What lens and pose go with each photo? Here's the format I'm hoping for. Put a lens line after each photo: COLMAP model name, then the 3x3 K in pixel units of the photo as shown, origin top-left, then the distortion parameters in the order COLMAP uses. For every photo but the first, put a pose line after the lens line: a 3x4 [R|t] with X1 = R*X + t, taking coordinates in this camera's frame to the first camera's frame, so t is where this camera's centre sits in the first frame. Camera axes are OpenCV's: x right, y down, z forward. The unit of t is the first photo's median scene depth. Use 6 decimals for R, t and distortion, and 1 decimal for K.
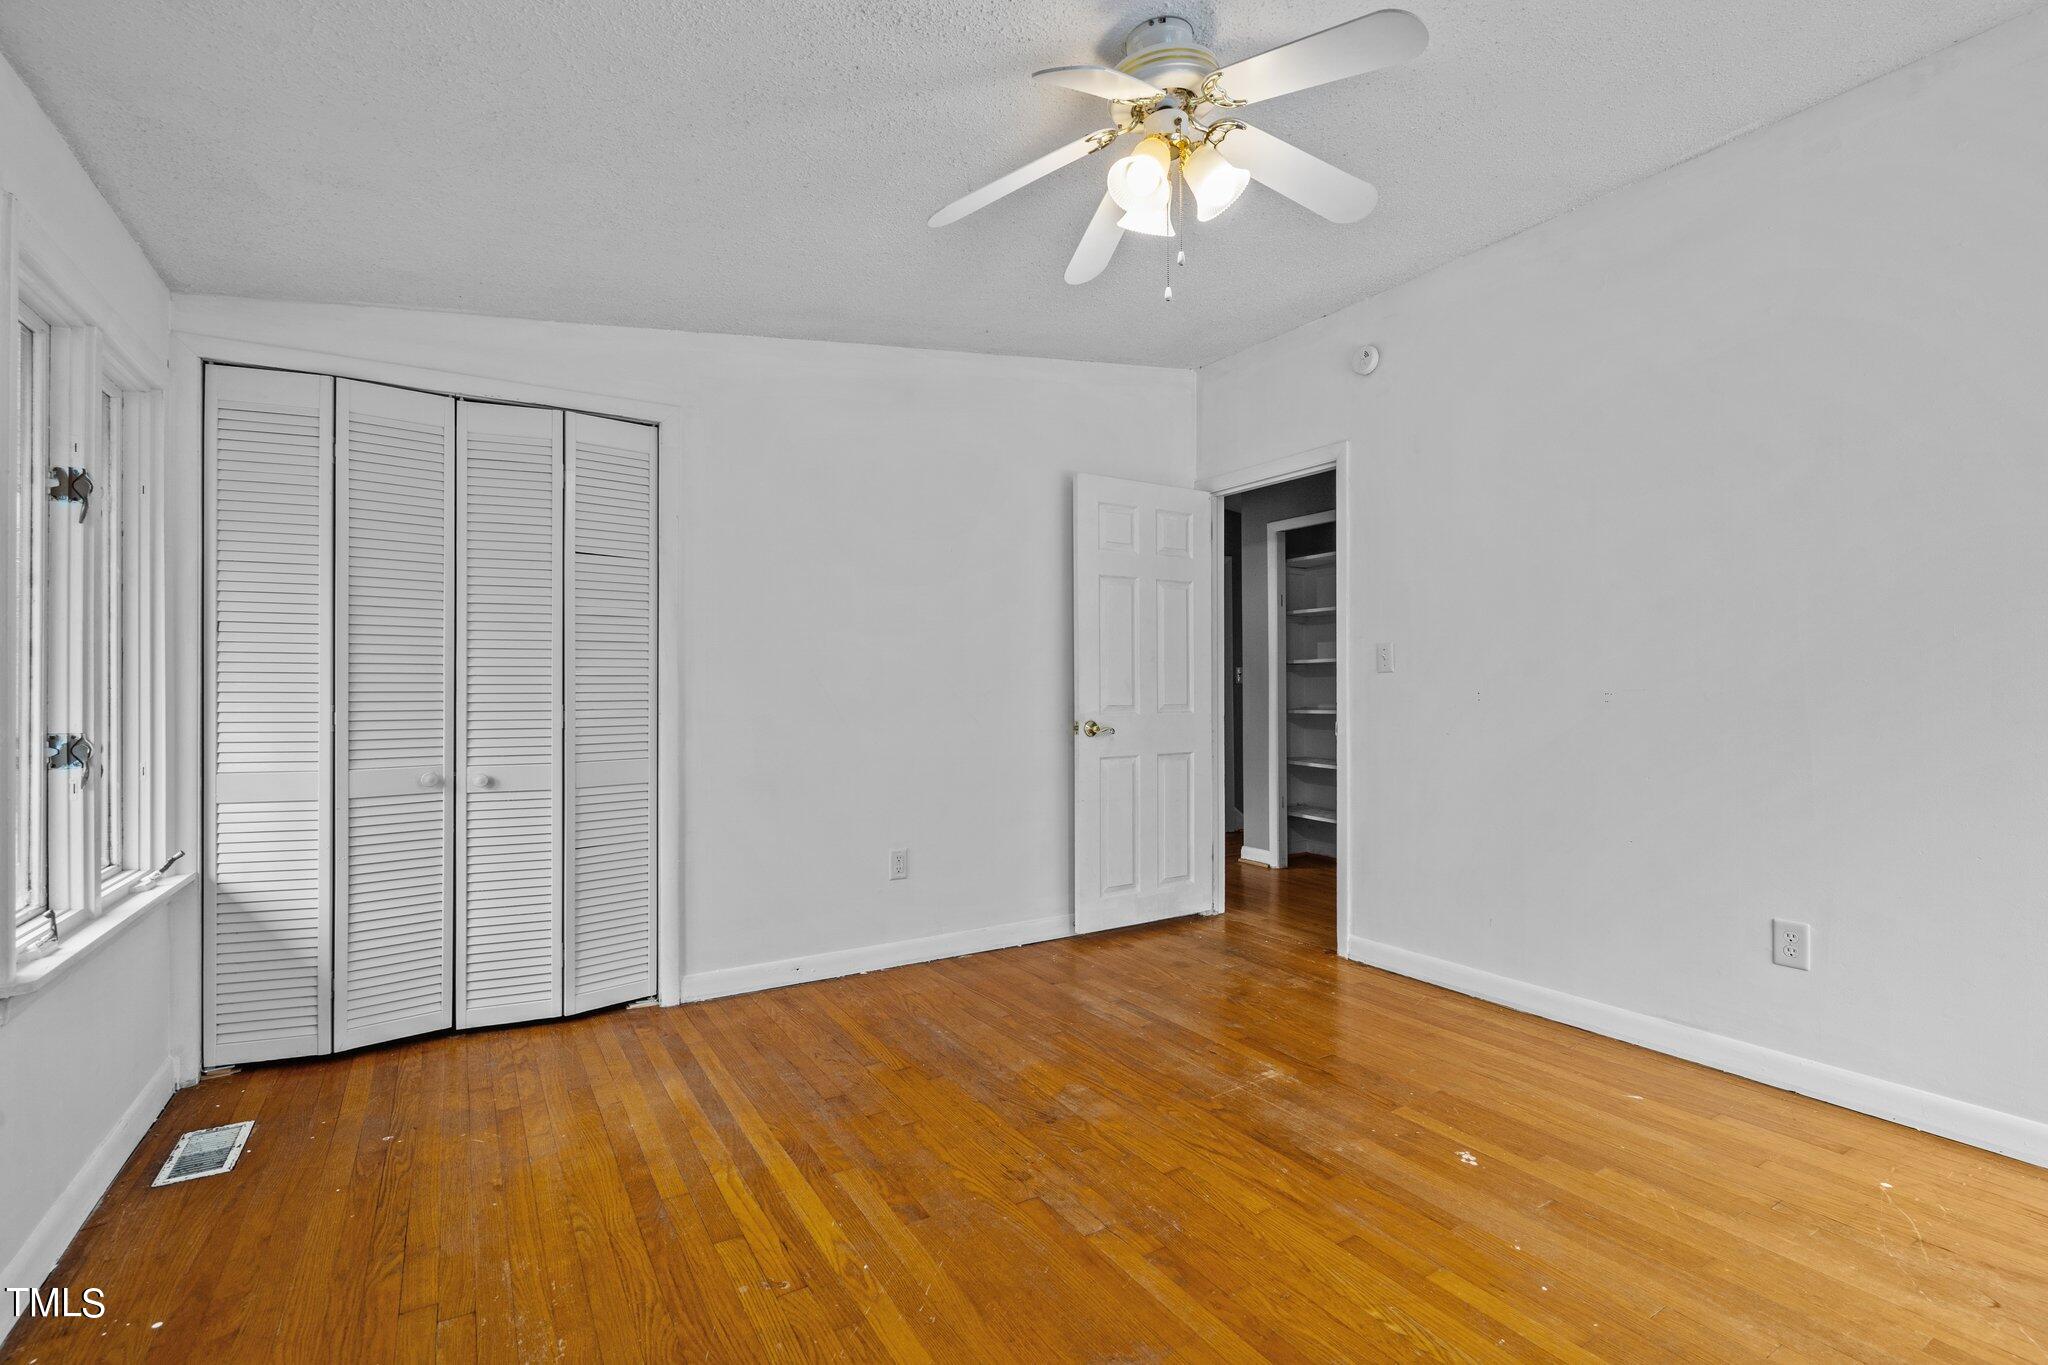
lens RADIAL K [[928.3, 0, 1024.3], [0, 928.3, 683.0], [0, 0, 1]] dist [-0.006925, 0.002060]
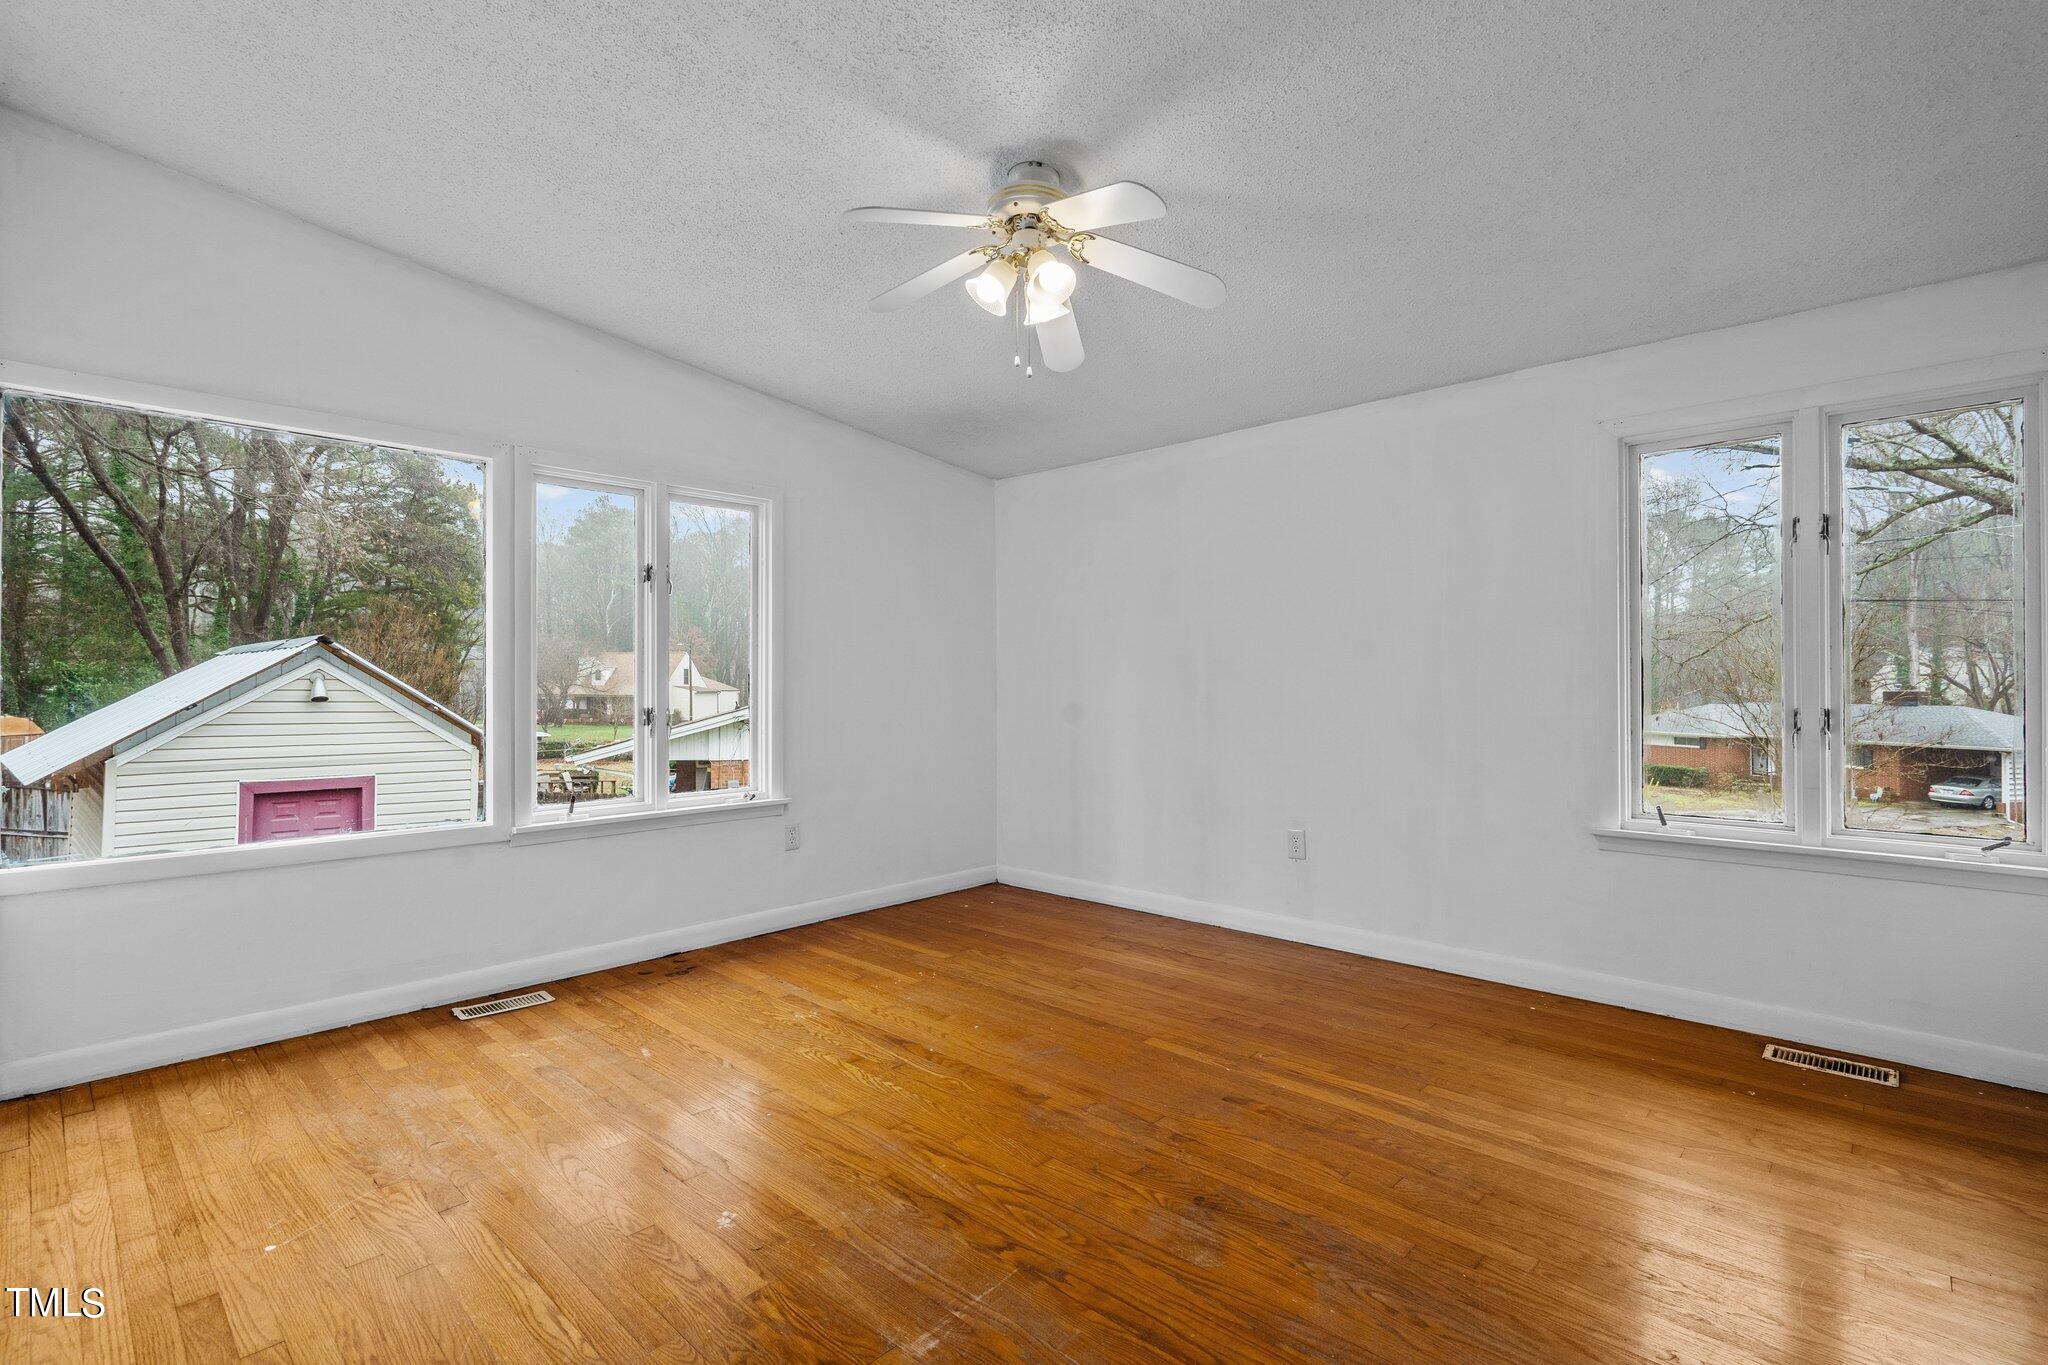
lens RADIAL K [[928.3, 0, 1024.1], [0, 928.3, 680.4], [0, 0, 1]] dist [-0.006925, 0.002060]
pose [[-0.966557, 0.007302, -0.256347, 0.435375], [0.008885, 0.999948, -0.005020, 0.008157], [0.256297, -0.007130, -0.966572, 1.966552]]
